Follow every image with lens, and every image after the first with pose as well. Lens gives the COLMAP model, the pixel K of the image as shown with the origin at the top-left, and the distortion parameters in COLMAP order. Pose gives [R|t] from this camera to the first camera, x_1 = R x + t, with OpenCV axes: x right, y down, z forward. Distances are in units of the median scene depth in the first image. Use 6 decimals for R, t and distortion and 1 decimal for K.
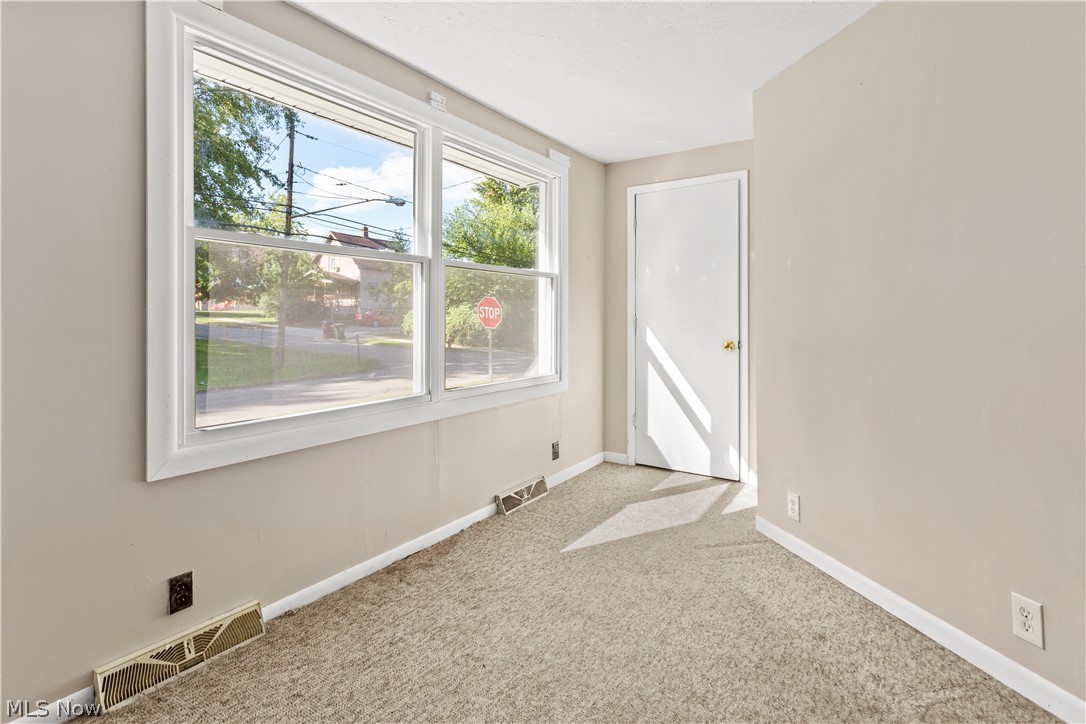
lens RADIAL K [[538.8, 0, 543.7], [0, 538.8, 317.9], [0, 0, 1]] dist [0.000011, -0.000286]
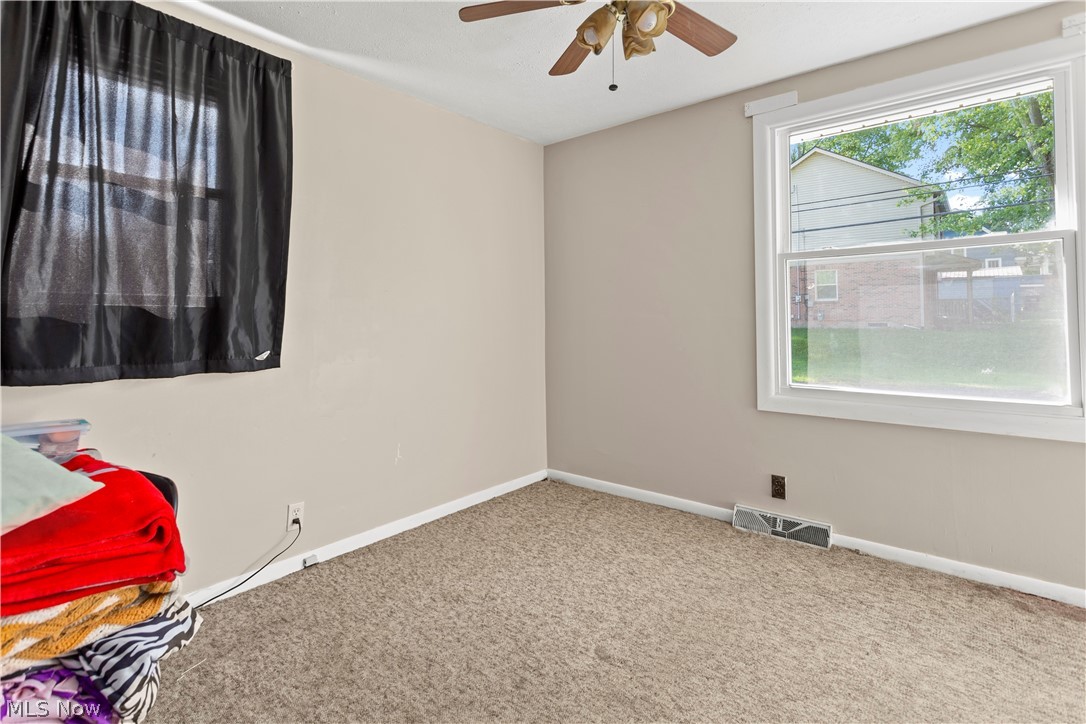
lens RADIAL K [[538.8, 0, 543.7], [0, 538.8, 317.9], [0, 0, 1]] dist [0.000011, -0.000286]
pose [[-0.134848, 0.002253, -0.990864, 0.929642], [0.014228, 0.999899, 0.000337, 0.009523], [0.990764, -0.014053, -0.134866, 0.524710]]
